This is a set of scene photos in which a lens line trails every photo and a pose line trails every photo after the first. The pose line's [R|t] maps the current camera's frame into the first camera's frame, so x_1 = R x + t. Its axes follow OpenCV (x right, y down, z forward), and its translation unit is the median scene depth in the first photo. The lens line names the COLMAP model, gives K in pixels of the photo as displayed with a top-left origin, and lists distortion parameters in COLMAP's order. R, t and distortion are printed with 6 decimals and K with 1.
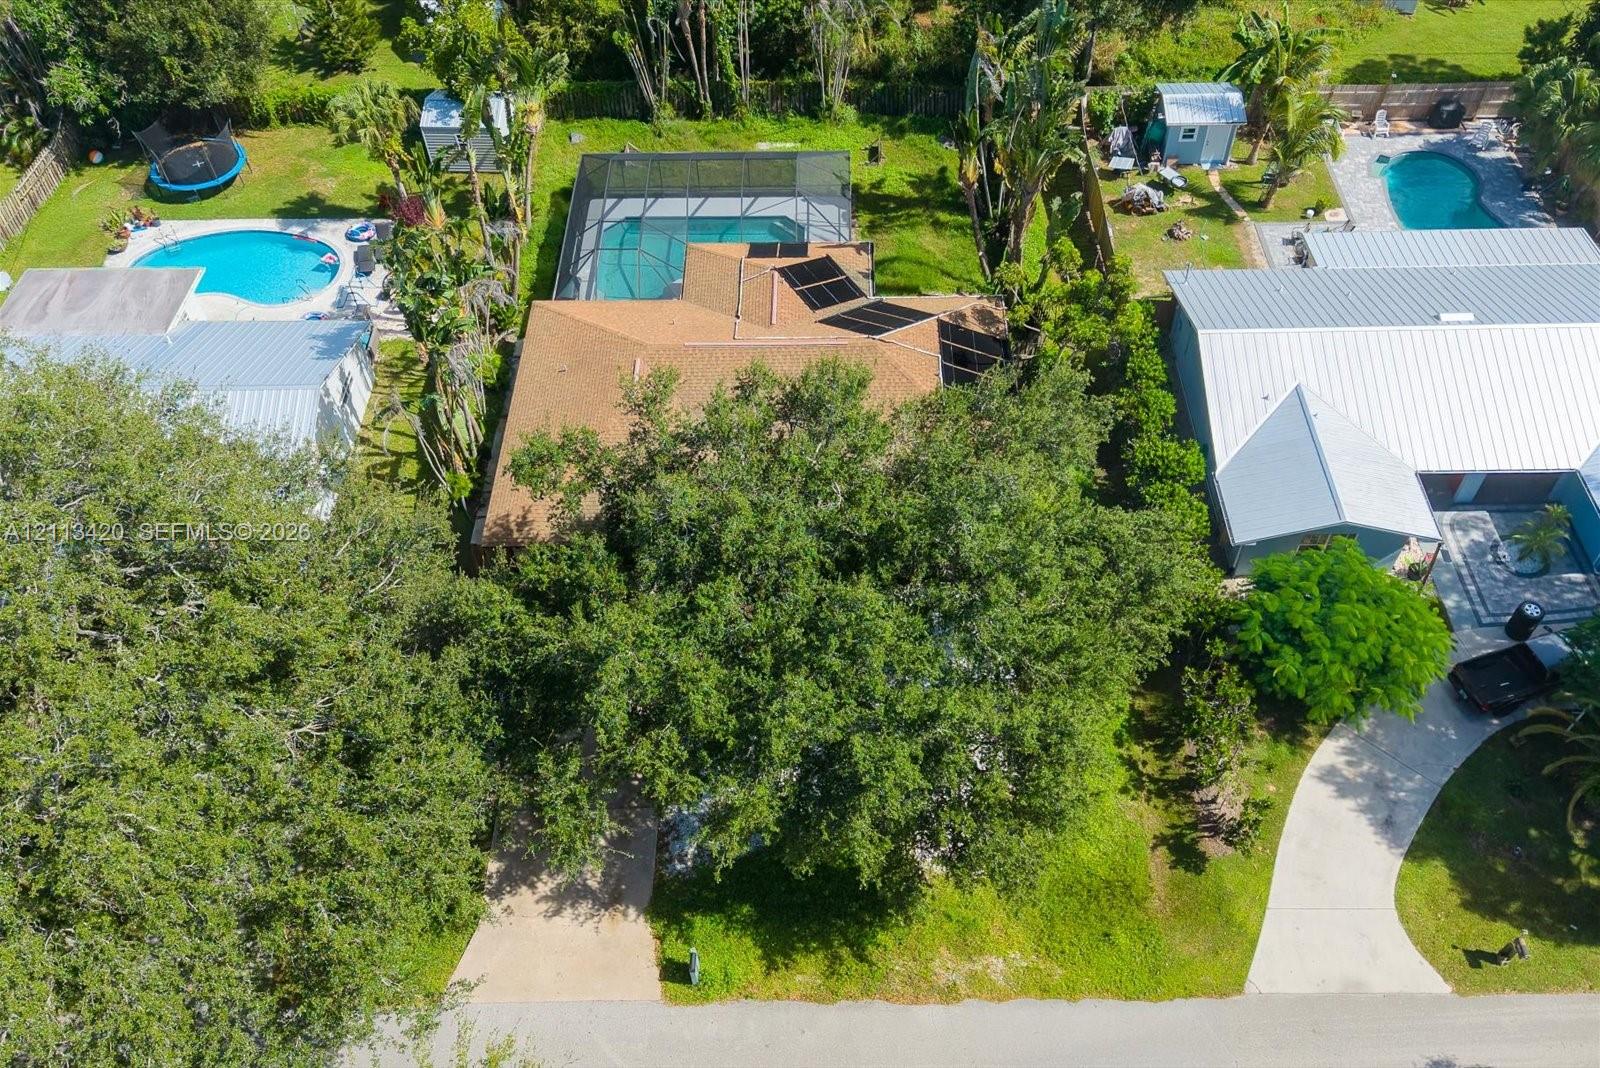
lens RADIAL K [[1224.3, 0, 860.8], [0, 1224.3, 618.6], [0, 0, 1]] dist [0.011822, 0.006831]
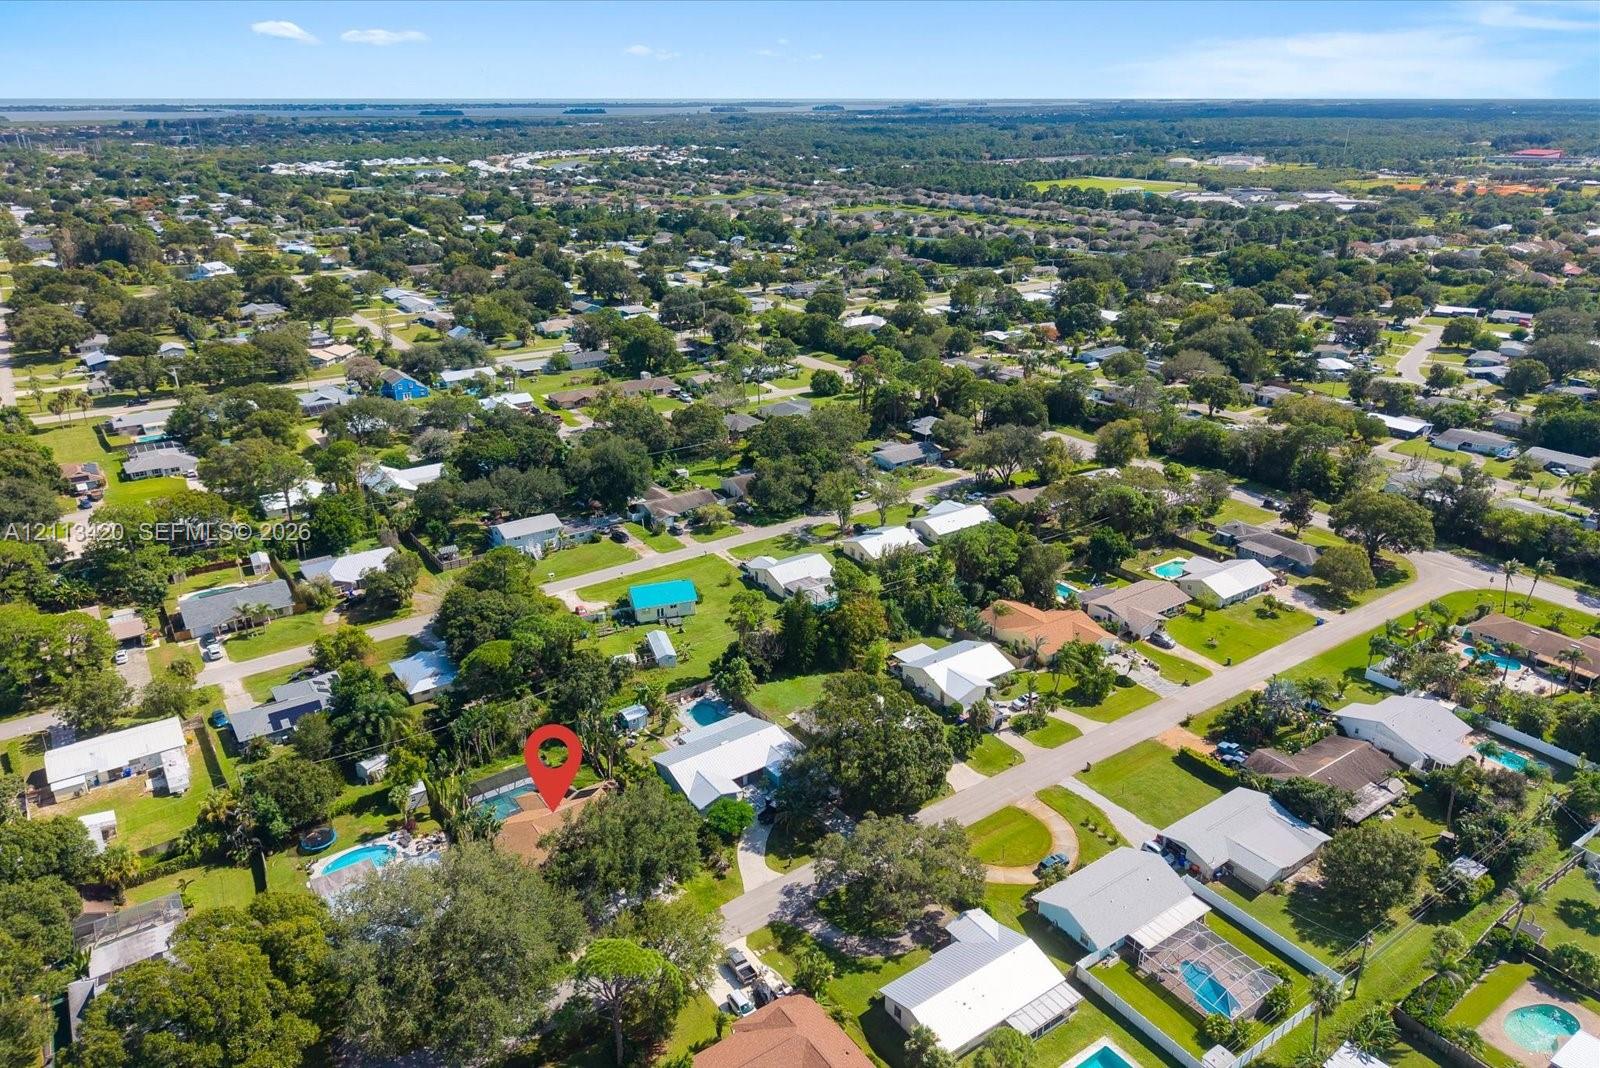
lens RADIAL K [[1006.5, 0, 800.0], [0, 1006.5, 534.0], [0, 0, 1]] dist [-0.003480, -0.000583]
pose [[0.824601, -0.210331, 0.525161, -0.740400], [0.447807, 0.809948, -0.378752, 0.462836], [-0.345690, 0.547490, 0.762072, -1.628330]]
